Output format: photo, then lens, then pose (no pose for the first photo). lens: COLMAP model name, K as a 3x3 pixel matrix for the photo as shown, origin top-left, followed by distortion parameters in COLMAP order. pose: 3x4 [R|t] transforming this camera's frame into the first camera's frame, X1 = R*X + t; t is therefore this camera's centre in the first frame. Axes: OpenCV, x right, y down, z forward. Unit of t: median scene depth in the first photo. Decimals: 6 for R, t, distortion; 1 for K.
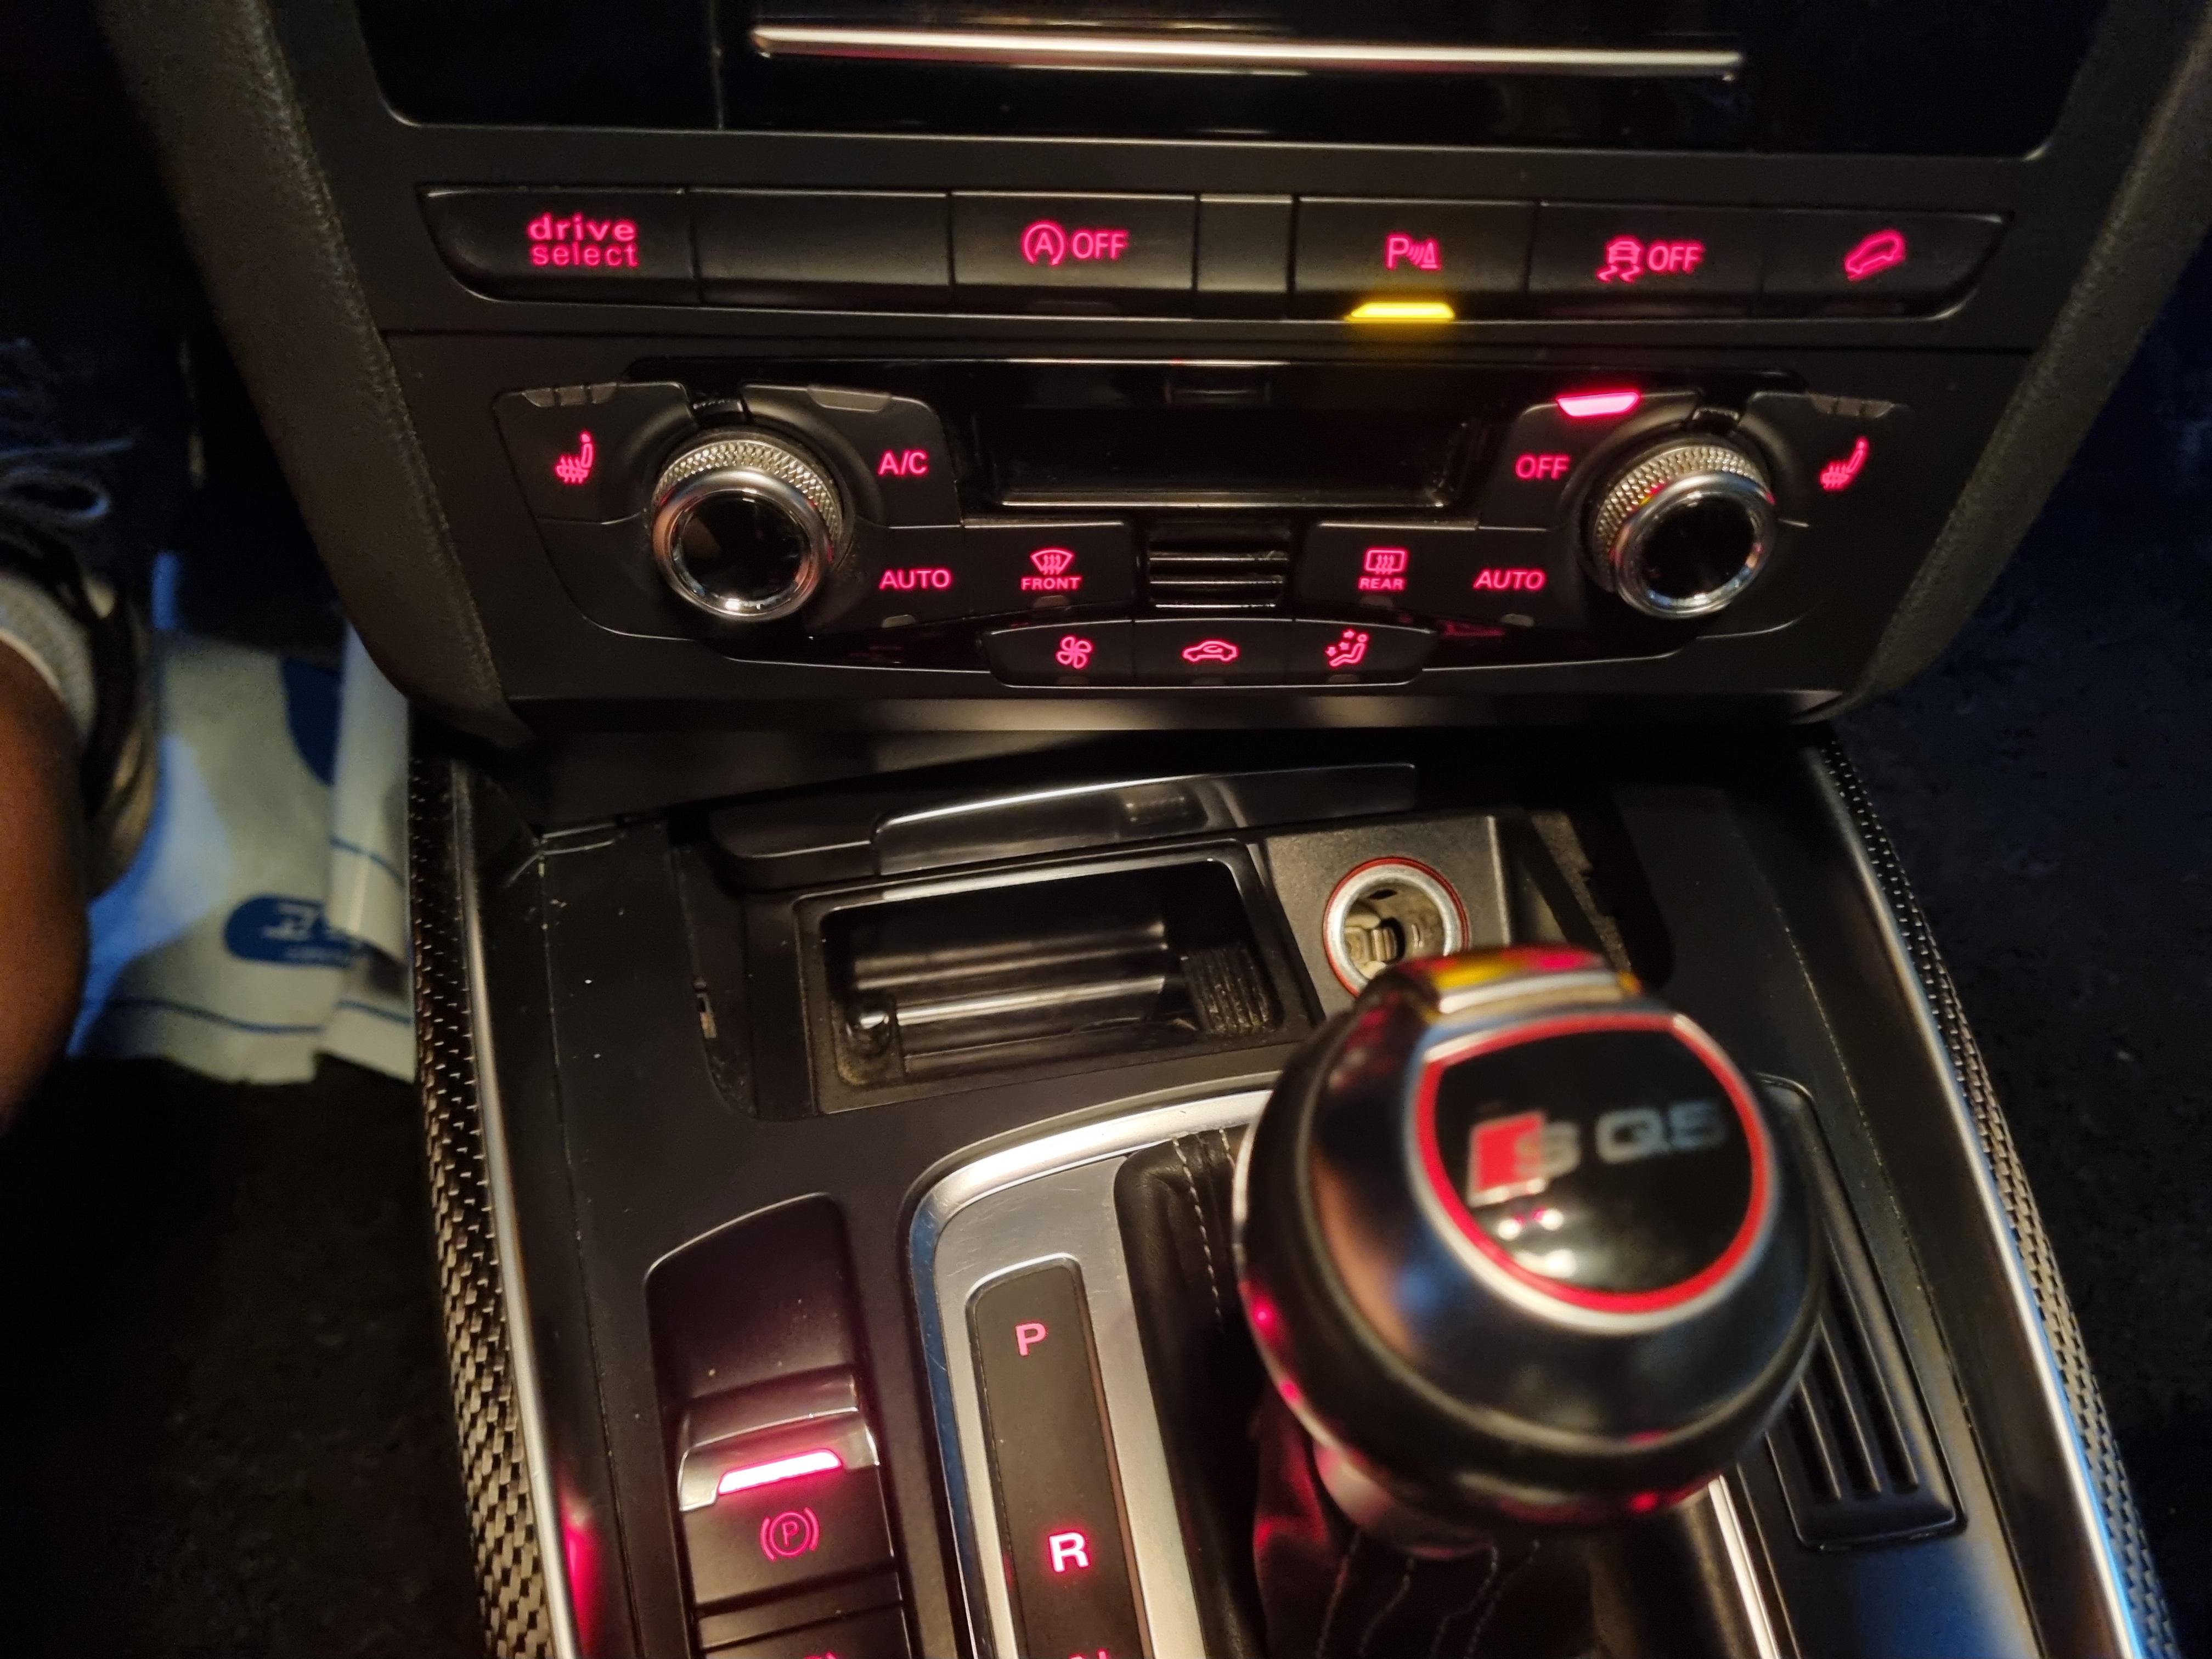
lens RADIAL K [[1725.2, 0, 1145.1], [0, 1725.2, 839.3], [0, 0, 1]] dist [0.009554, -0.009445]
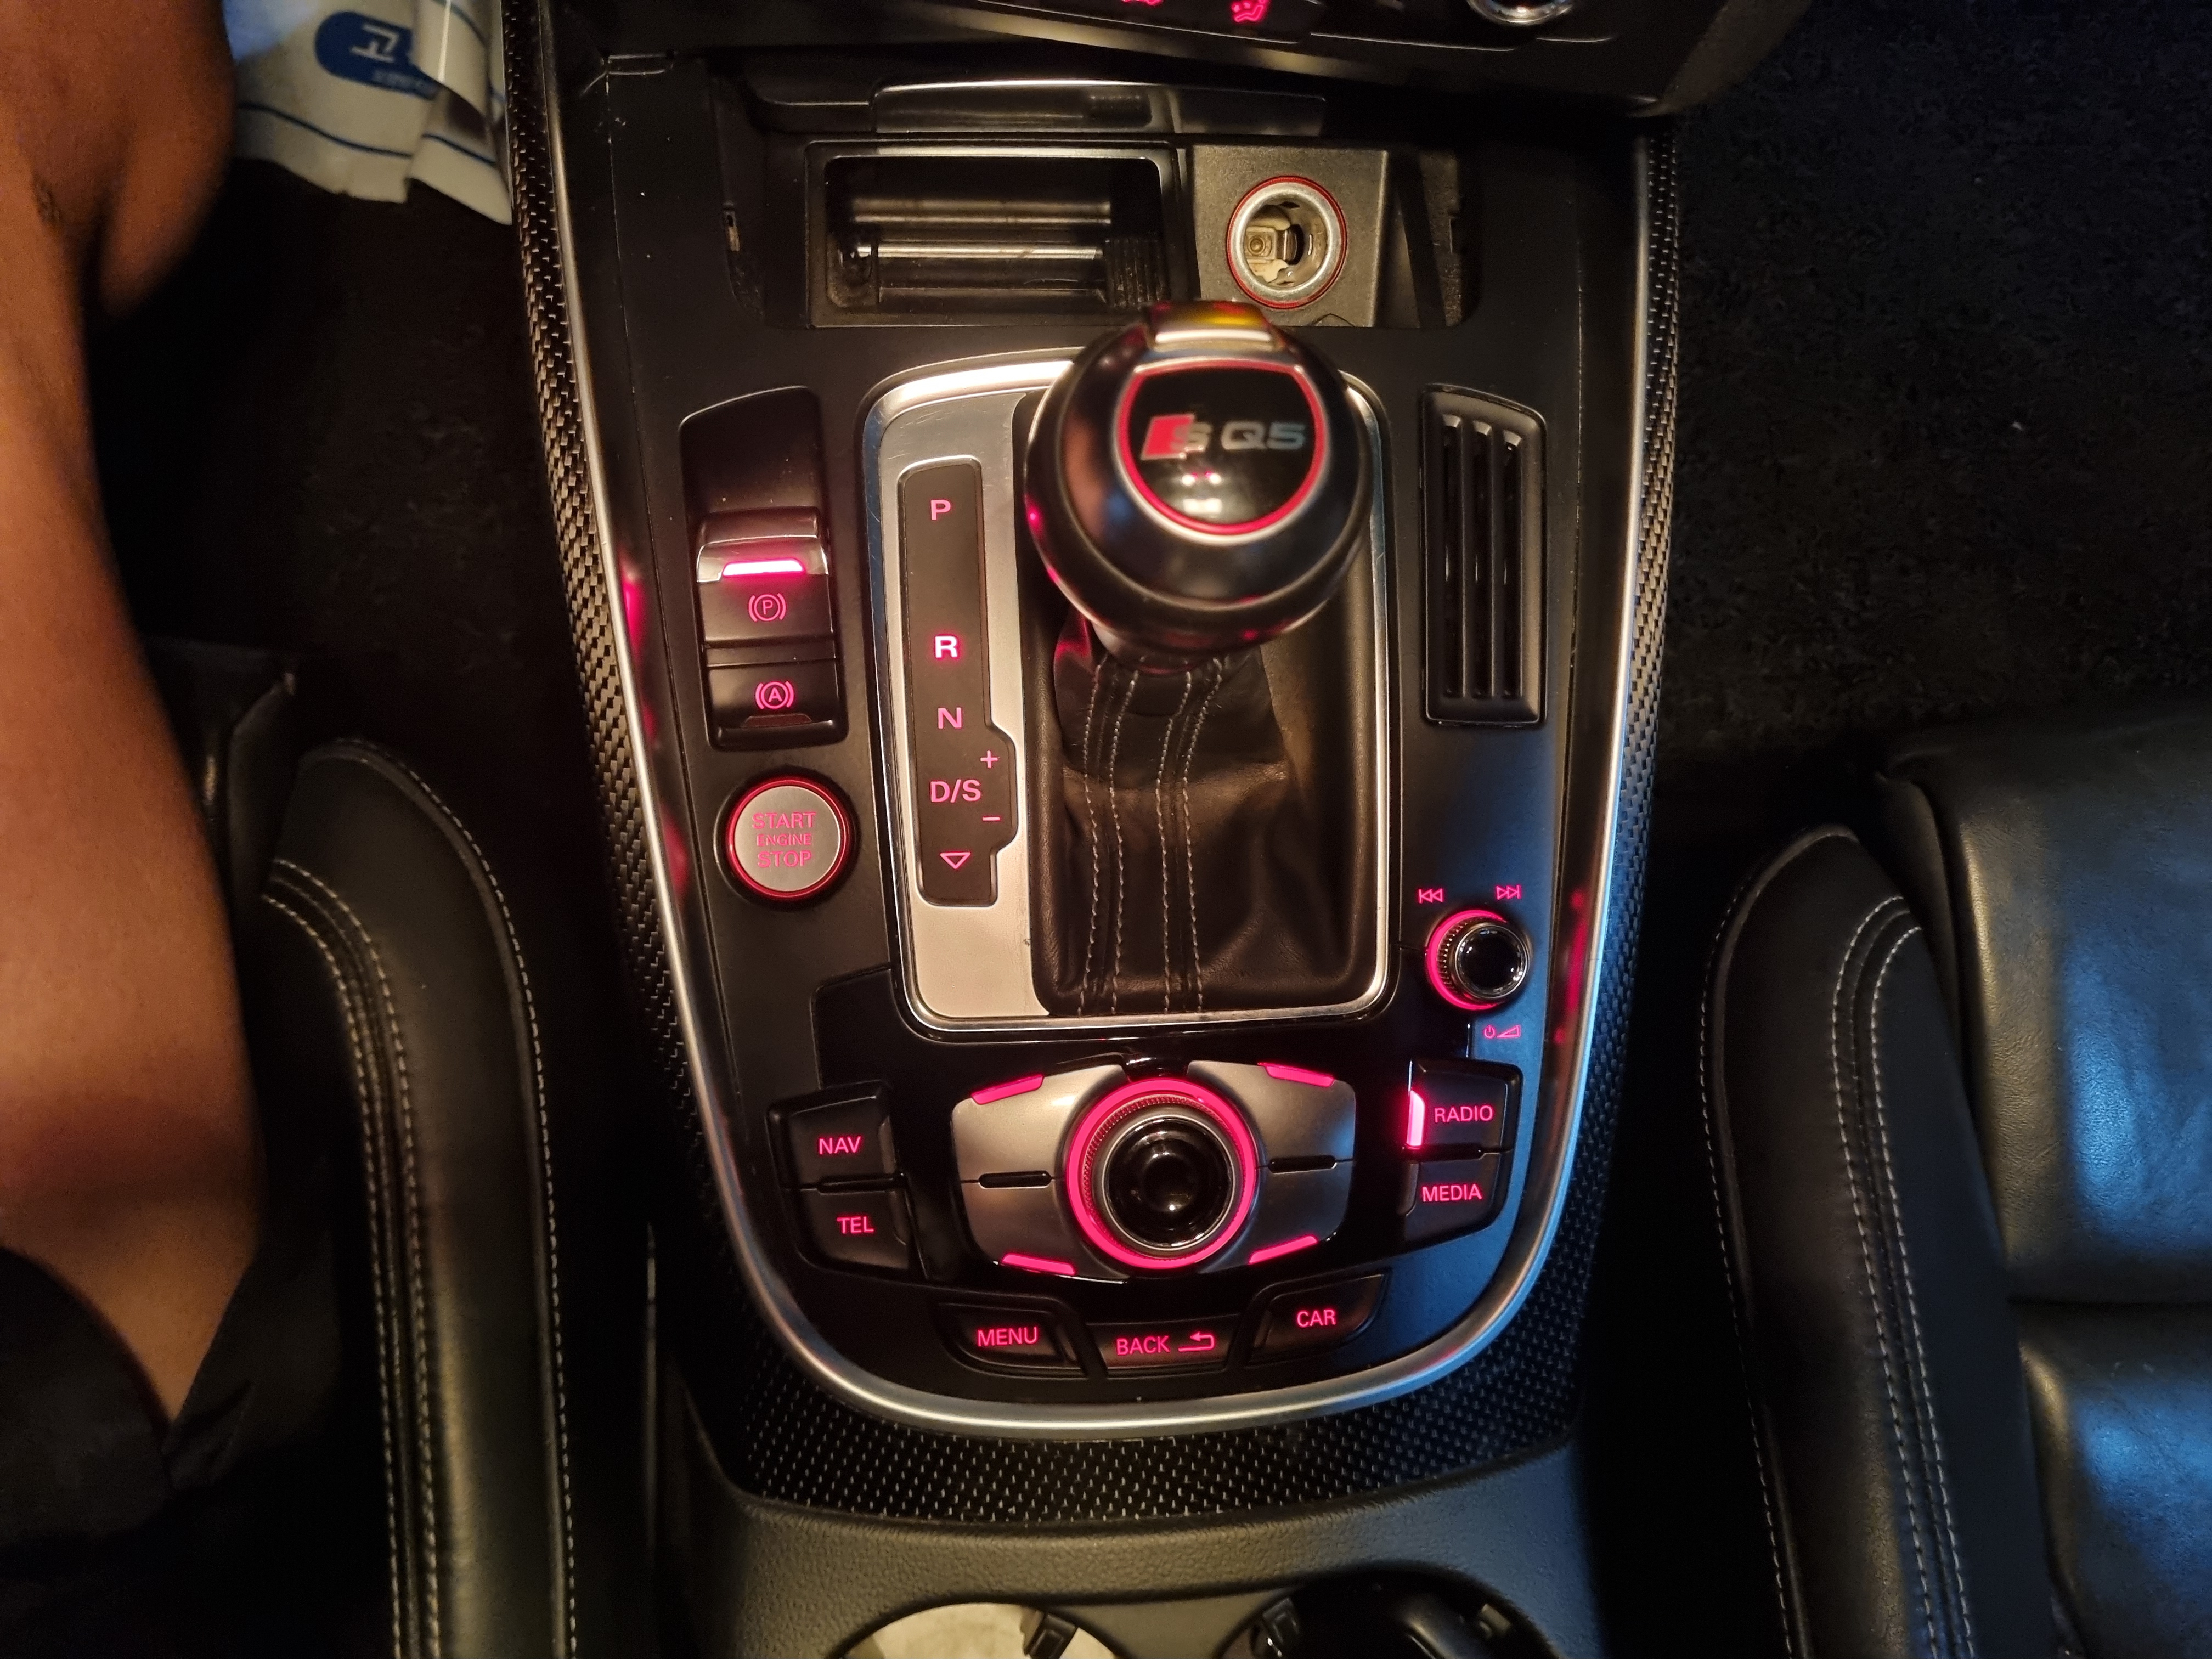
lens RADIAL K [[1635.9, 0, 1106.0], [0, 1635.9, 829.5], [0, 0, 1]] dist [0.017639, -0.002362]
pose [[0.987989, 0.154495, -0.002995, 0.118992], [-0.137562, 0.888197, 0.438387, -0.096791], [0.070389, -0.432710, 0.898781, -0.350836]]
